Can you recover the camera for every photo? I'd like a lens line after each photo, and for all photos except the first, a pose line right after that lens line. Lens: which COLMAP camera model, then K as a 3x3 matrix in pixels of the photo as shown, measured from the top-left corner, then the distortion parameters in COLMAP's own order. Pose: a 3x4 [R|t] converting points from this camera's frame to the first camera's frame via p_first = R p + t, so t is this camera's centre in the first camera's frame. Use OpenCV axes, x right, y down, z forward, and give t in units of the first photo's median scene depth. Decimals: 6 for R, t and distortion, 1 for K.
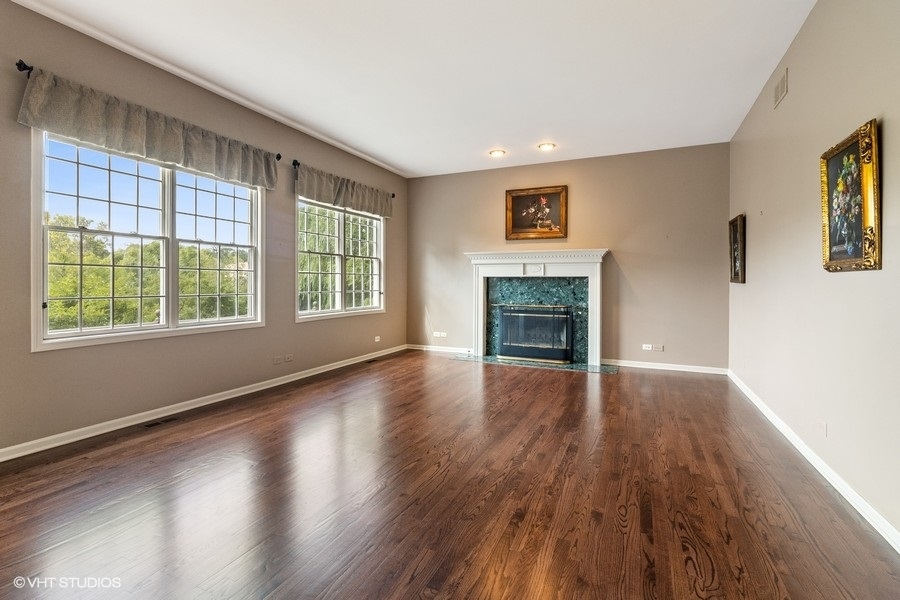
lens RADIAL K [[428.2, 0, 464.9], [0, 428.2, 282.5], [0, 0, 1]] dist [0.000940, 0.000226]
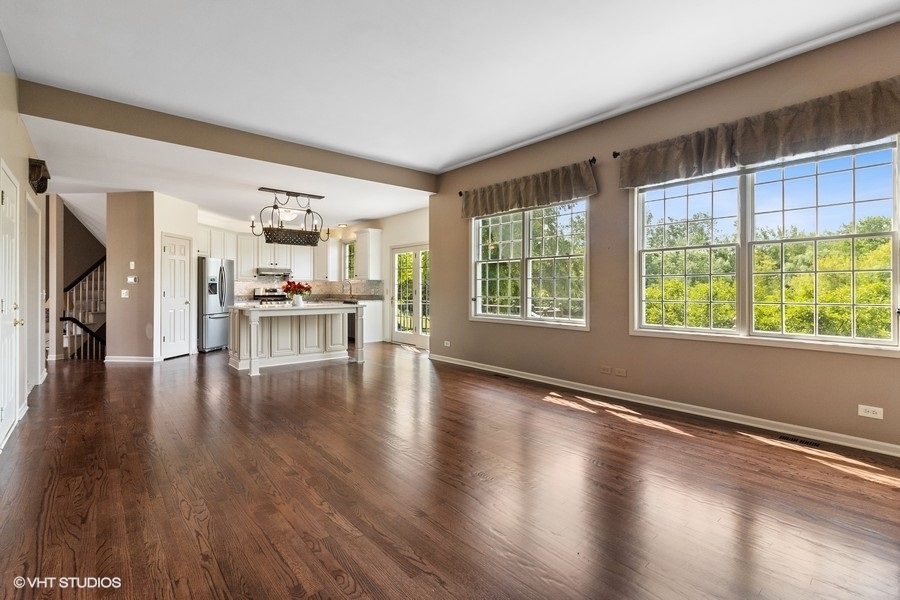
lens RADIAL K [[428.2, 0, 464.9], [0, 428.2, 282.5], [0, 0, 1]] dist [0.000940, 0.000226]
pose [[-0.449327, -0.006582, -0.893343, 0.544657], [0.001408, 0.999966, -0.008076, -0.009004], [0.893366, -0.004887, -0.449303, 1.055498]]
